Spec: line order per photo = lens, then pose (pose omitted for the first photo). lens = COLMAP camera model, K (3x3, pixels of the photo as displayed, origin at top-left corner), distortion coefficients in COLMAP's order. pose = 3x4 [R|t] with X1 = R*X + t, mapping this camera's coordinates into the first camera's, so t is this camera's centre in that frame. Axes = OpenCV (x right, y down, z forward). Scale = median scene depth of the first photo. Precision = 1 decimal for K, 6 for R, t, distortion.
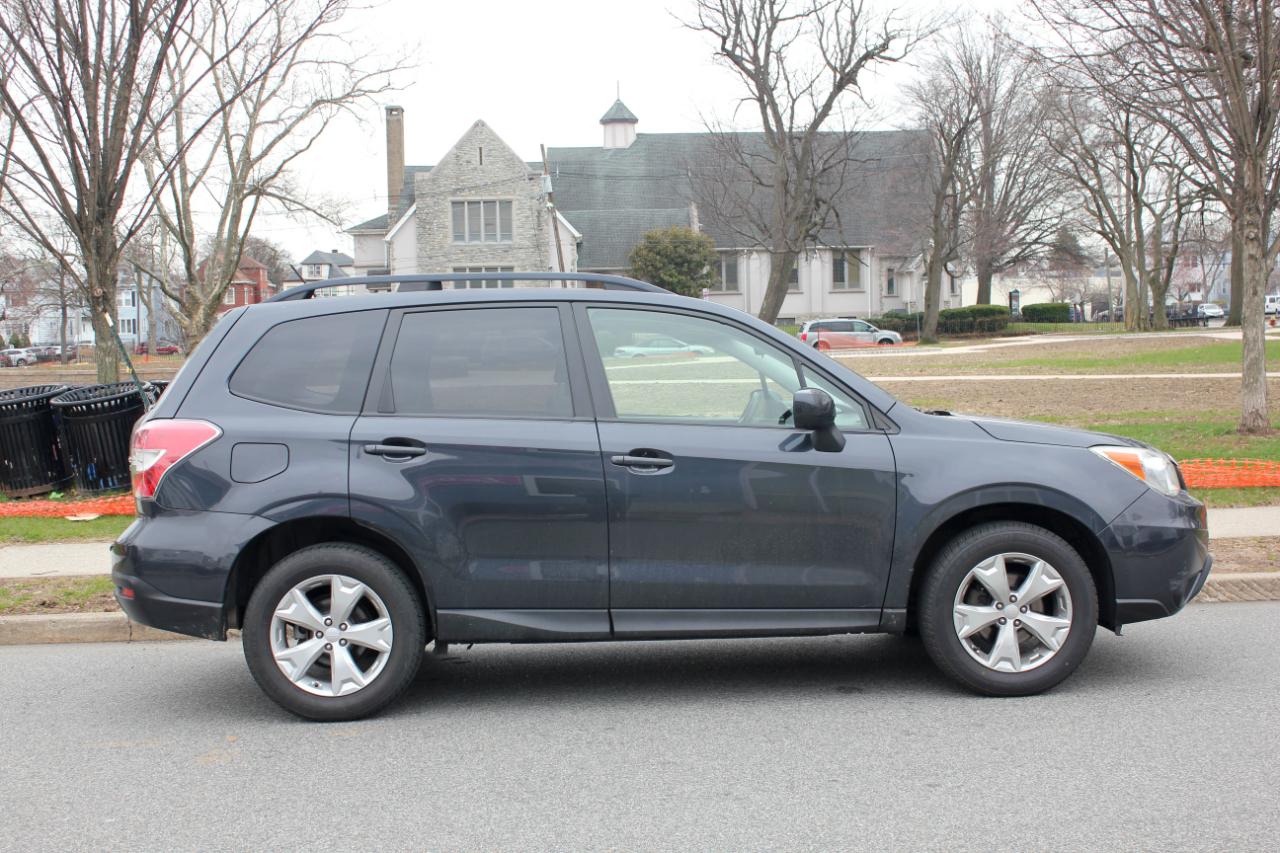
lens RADIAL K [[1632.6, 0, 645.2], [0, 1632.6, 427.9], [0, 0, 1]] dist [-0.068297, 0.072079]
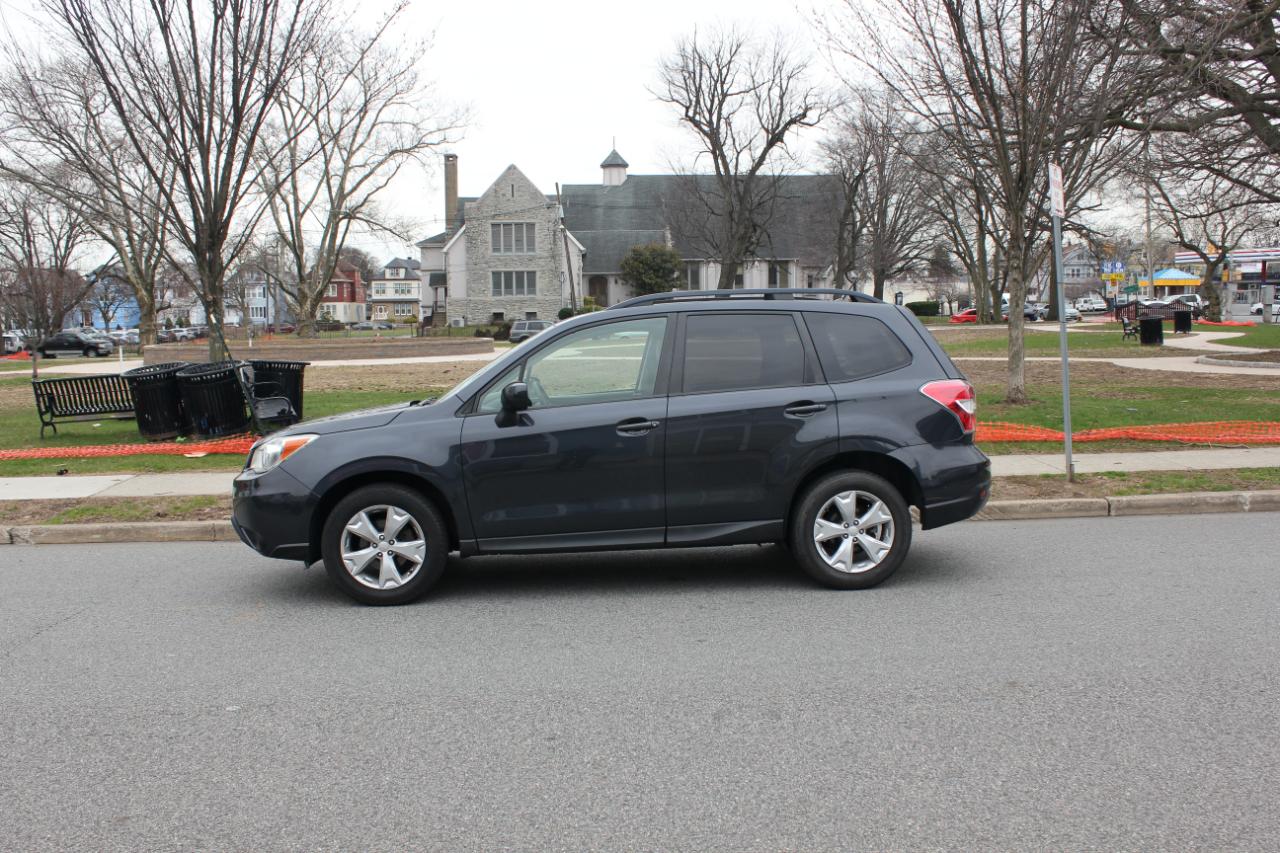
lens RADIAL K [[1190.4, 0, 643.9], [0, 1190.4, 429.6], [0, 0, 1]] dist [-0.129008, 0.072181]
pose [[0.999947, 0.009042, 0.004868, 0.008953], [-0.009207, 0.999347, 0.034949, -0.001413], [-0.004549, -0.034992, 0.999377, -0.008799]]
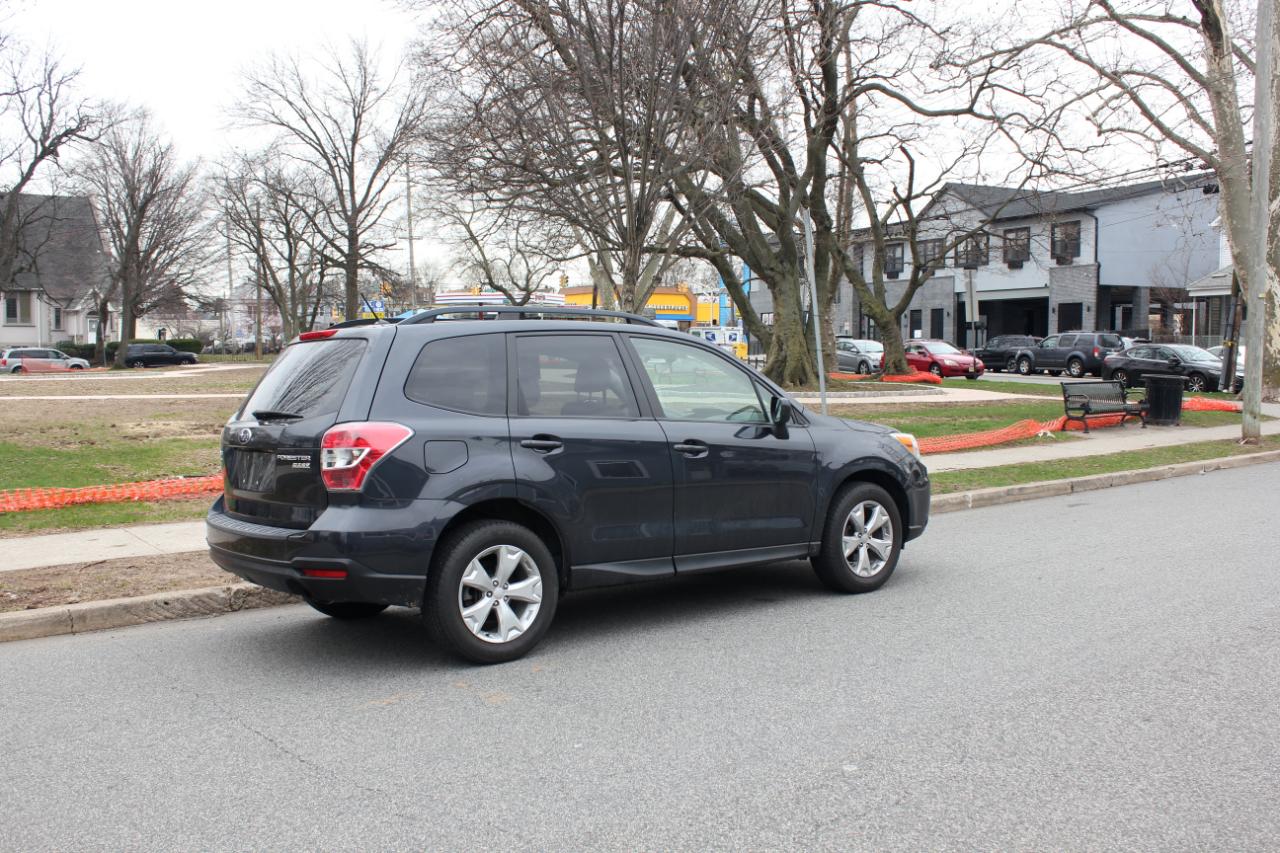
lens RADIAL K [[1233.1, 0, 642.7], [0, 1233.1, 429.4], [0, 0, 1]] dist [-0.141417, 0.151189]
pose [[0.798251, -0.014010, 0.602162, -0.064201], [0.016633, 0.999861, 0.001213, 0.000225], [-0.602096, 0.009048, 0.798373, 0.017530]]
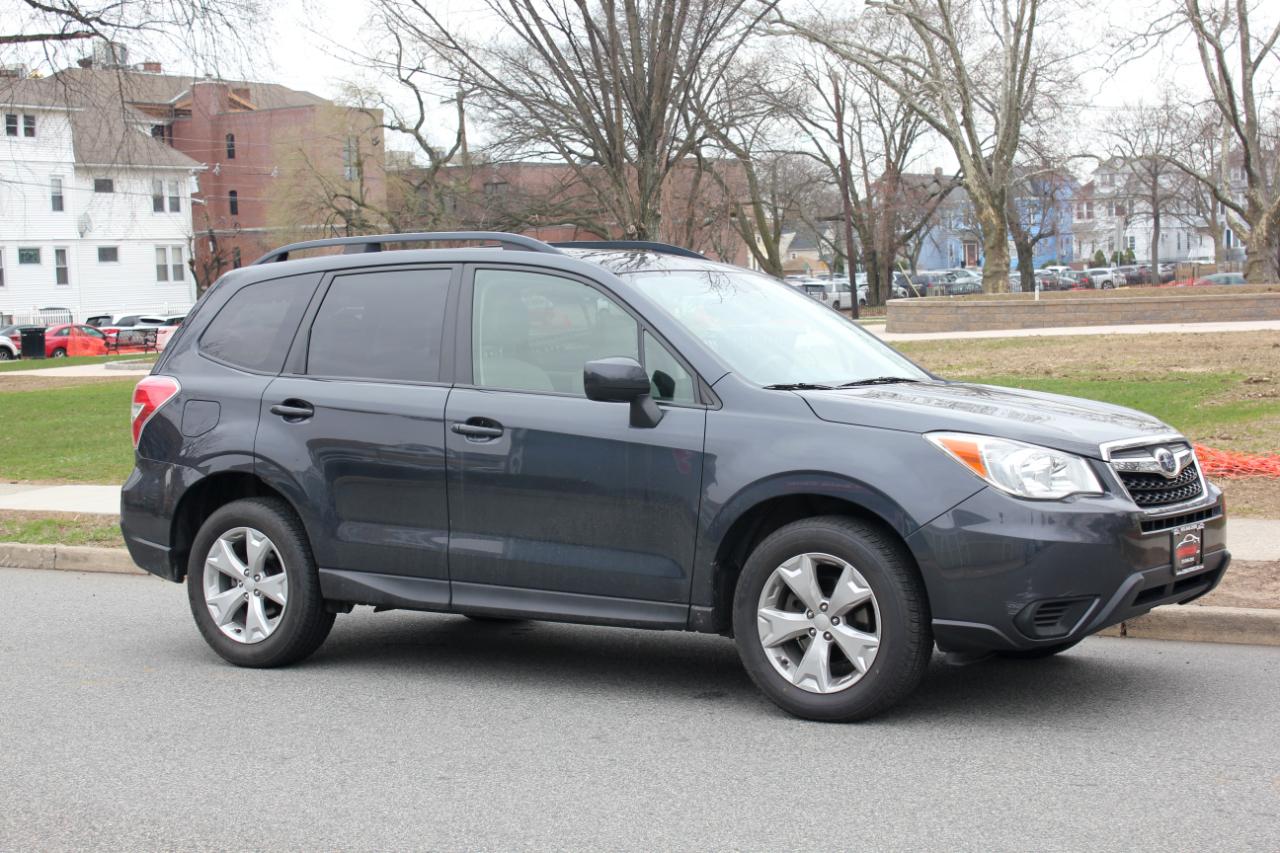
lens RADIAL K [[2090.3, 0, 641.0], [0, 2090.3, 428.0], [0, 0, 1]] dist [0.009851, 0.051347]
pose [[0.811446, 0.035716, -0.583335, 0.076290], [-0.018500, 0.999200, 0.035443, -0.002512], [0.584134, -0.017969, 0.811458, 0.005430]]
